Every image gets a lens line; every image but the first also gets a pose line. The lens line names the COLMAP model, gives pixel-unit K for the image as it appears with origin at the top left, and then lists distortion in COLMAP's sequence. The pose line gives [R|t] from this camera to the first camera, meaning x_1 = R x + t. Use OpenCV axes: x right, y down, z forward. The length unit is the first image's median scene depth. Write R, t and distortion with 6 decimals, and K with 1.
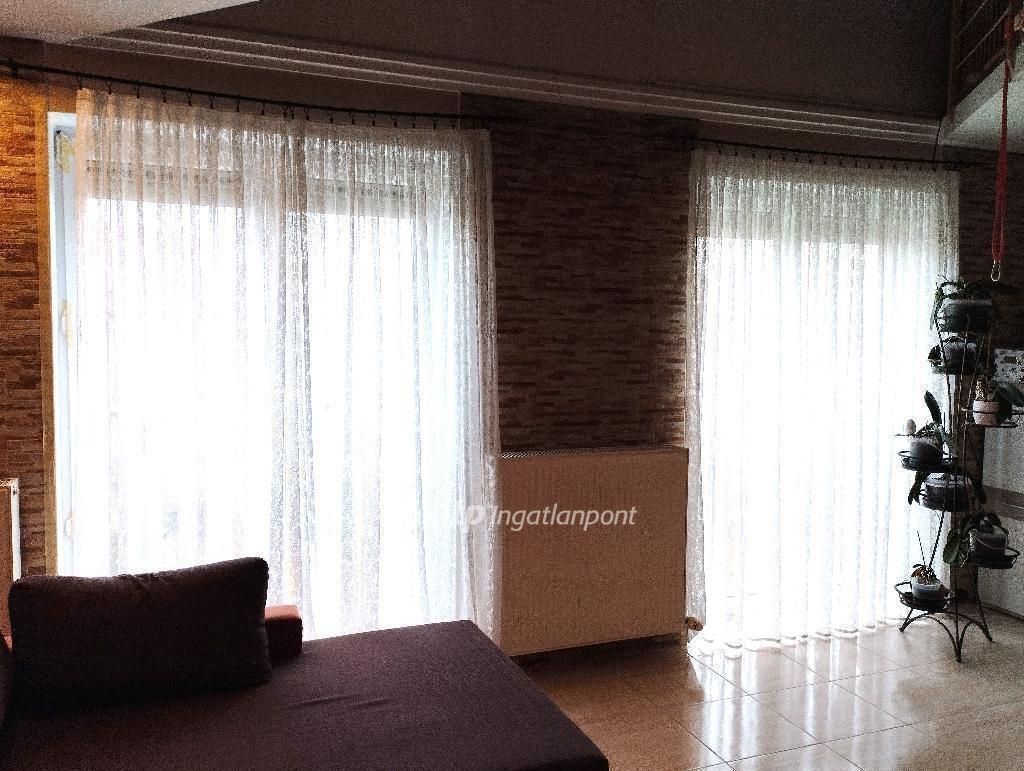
lens RADIAL K [[1008.8, 0, 591.3], [0, 1008.8, 383.1], [0, 0, 1]] dist [0.162210, -0.227231]
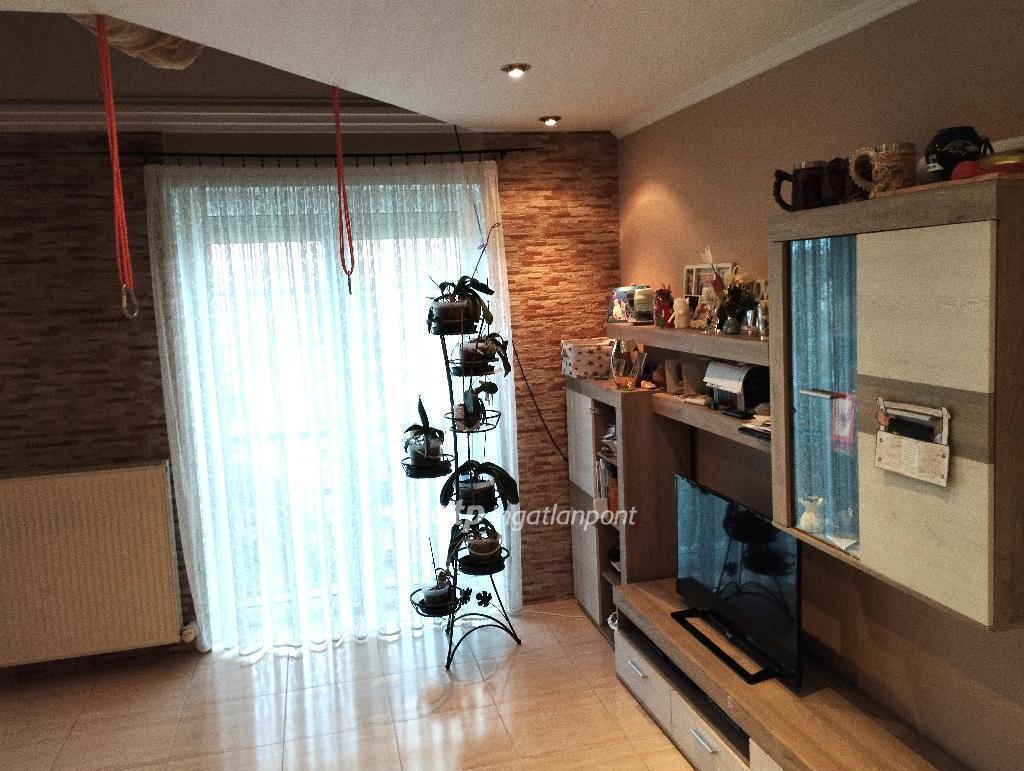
lens RADIAL K [[810.9, 0, 512.0], [0, 810.9, 385.5], [0, 0, 1]] dist [0.029277, -0.006643]
pose [[0.975436, -0.047052, -0.215200, 0.609396], [0.053677, 0.998244, 0.025042, -0.014845], [0.213644, -0.035979, 0.976249, 0.294662]]
